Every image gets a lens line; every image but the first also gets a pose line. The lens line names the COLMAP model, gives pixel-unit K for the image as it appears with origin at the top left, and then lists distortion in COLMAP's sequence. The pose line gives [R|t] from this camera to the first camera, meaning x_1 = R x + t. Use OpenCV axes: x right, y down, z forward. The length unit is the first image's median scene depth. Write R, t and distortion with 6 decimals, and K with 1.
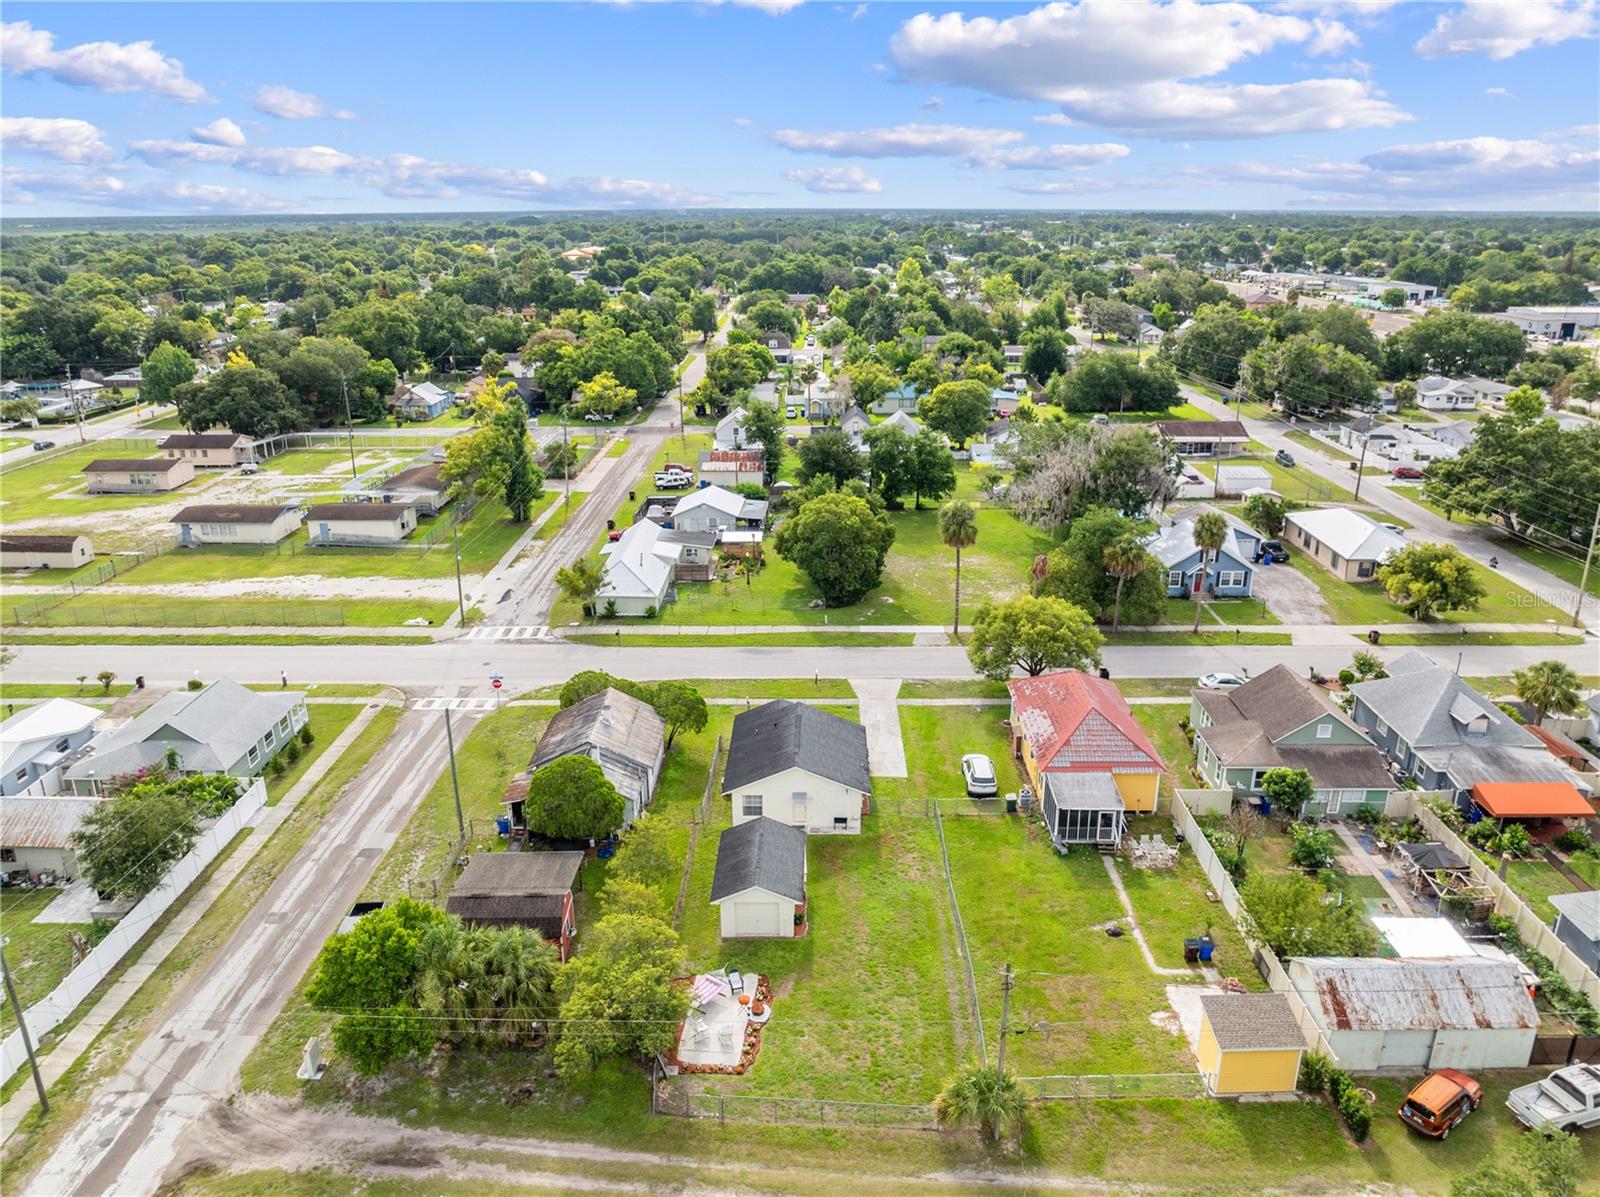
lens RADIAL K [[1135.1, 0, 808.1], [0, 1135.1, 599.6], [0, 0, 1]] dist [-0.037231, 0.001834]
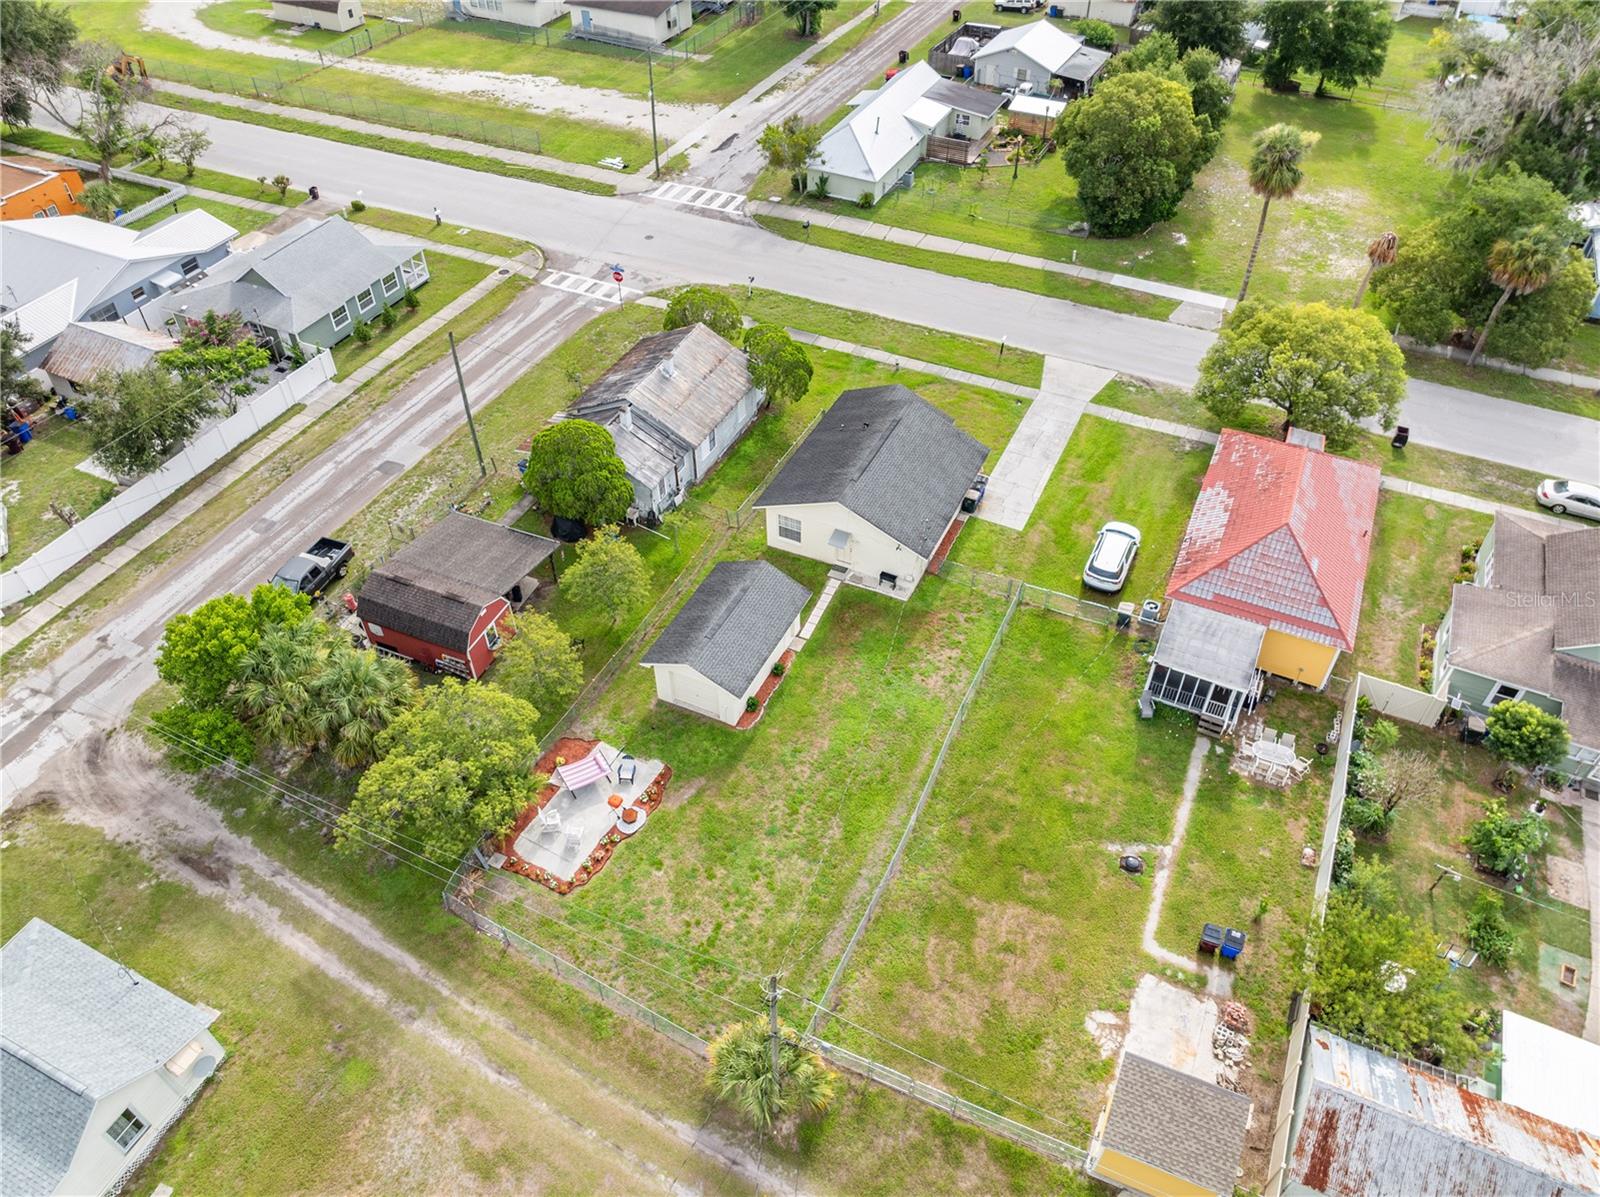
lens RADIAL K [[1135.1, 0, 804.8], [0, 1135.1, 596.1], [0, 0, 1]] dist [-0.037231, 0.001834]
pose [[0.909809, 0.289917, -0.296978, 0.185819], [-0.140775, 0.888715, 0.436312, -0.110007], [0.390423, -0.355153, 0.849374, 0.274178]]
